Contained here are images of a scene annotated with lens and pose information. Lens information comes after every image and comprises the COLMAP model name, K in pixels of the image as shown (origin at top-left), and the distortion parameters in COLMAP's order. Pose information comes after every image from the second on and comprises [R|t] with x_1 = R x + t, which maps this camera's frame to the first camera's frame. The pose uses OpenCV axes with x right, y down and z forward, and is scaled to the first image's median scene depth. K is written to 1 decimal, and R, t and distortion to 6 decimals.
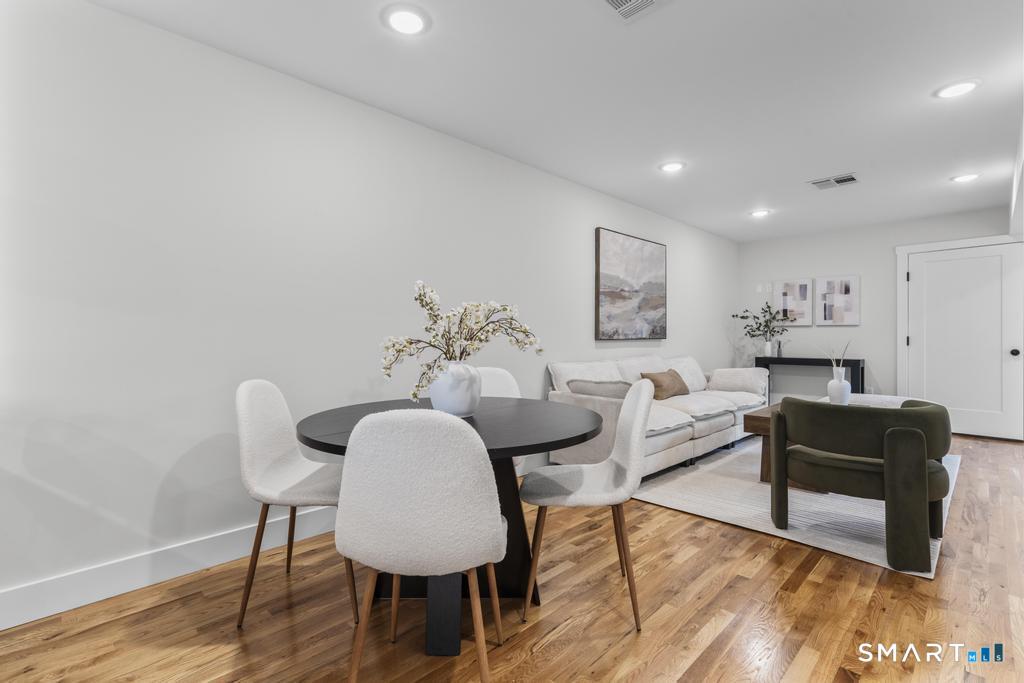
lens RADIAL K [[473.2, 0, 514.2], [0, 473.2, 339.0], [0, 0, 1]] dist [-0.001988, 0.003954]
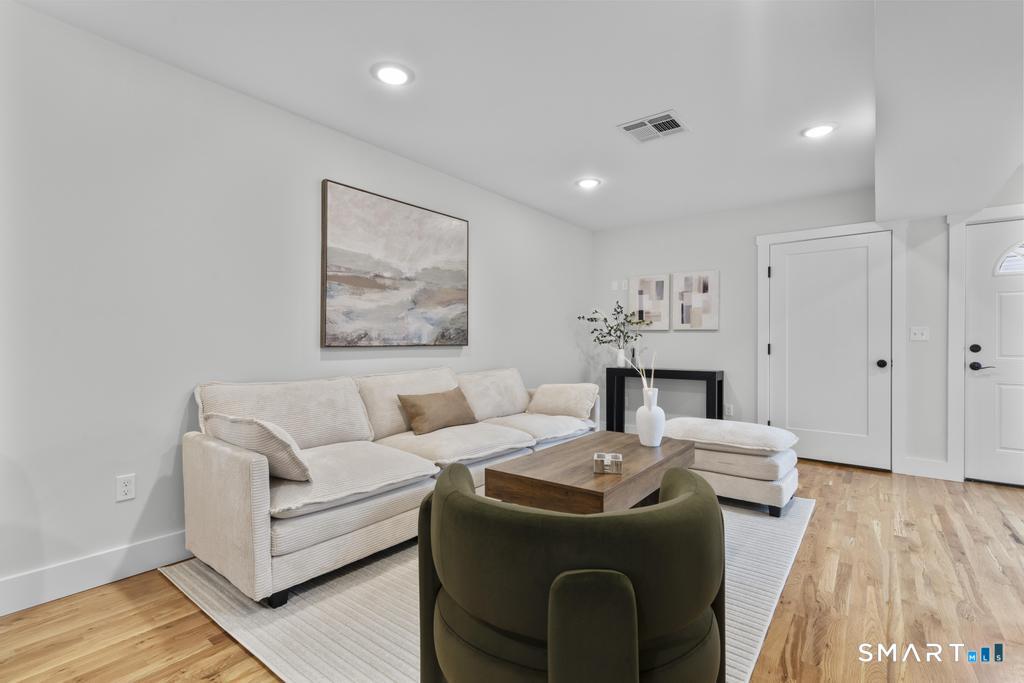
lens RADIAL K [[473.2, 0, 510.9], [0, 473.2, 340.6], [0, 0, 1]] dist [-0.001988, 0.003954]
pose [[0.991712, 0.004662, 0.128398, 0.313448], [-0.003580, 0.999956, -0.008652, -0.002279], [-0.128433, 0.008121, 0.991685, 0.269324]]
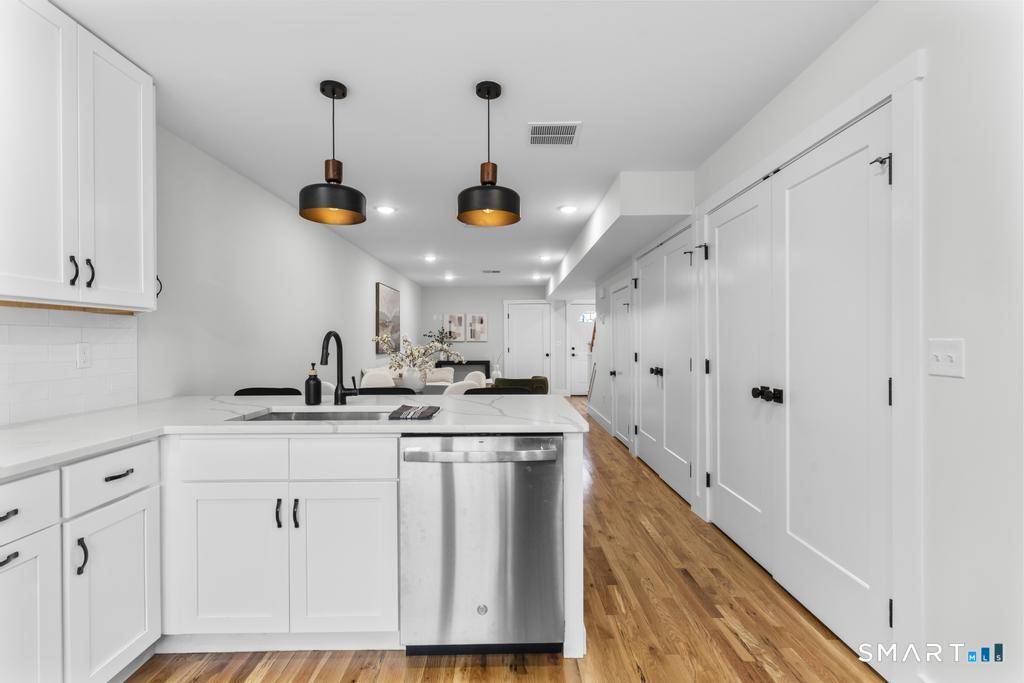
lens RADIAL K [[473.2, 0, 514.7], [0, 473.2, 339.9], [0, 0, 1]] dist [-0.001988, 0.003954]
pose [[0.699910, -0.001482, 0.714229, -0.558822], [0.009235, 0.999933, -0.006974, -0.026035], [-0.714171, 0.011477, 0.699877, -0.377229]]
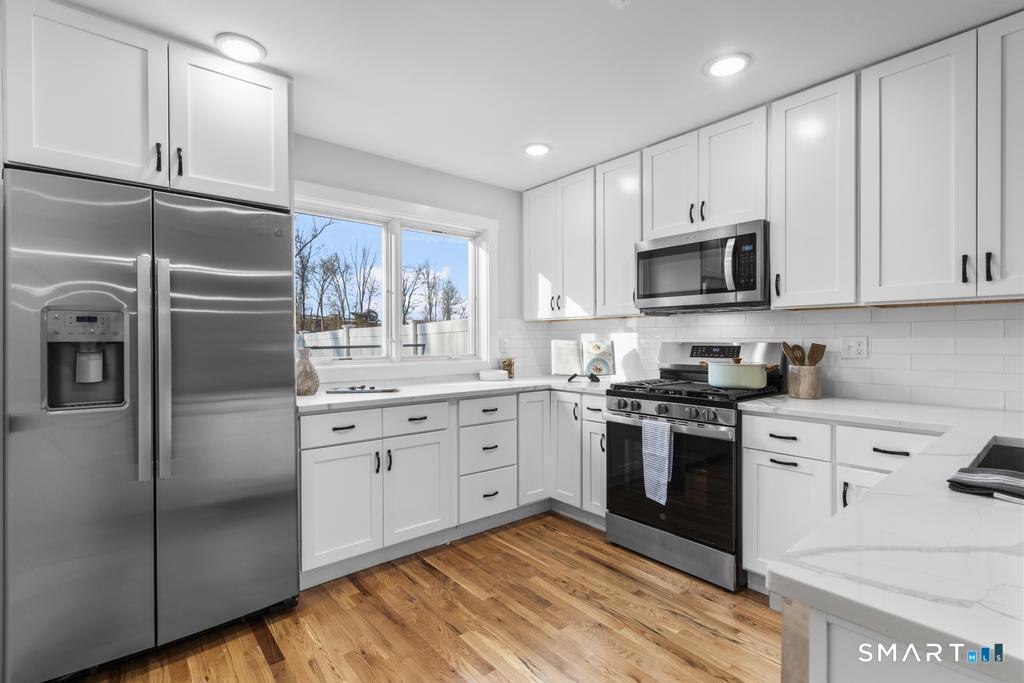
lens RADIAL K [[473.2, 0, 511.8], [0, 473.2, 342.1], [0, 0, 1]] dist [-0.001988, 0.003954]
pose [[-0.084352, 0.007837, -0.996405, -0.124975], [-0.002363, 0.999965, 0.008065, -0.026559], [0.996433, 0.003034, -0.084330, -0.222267]]
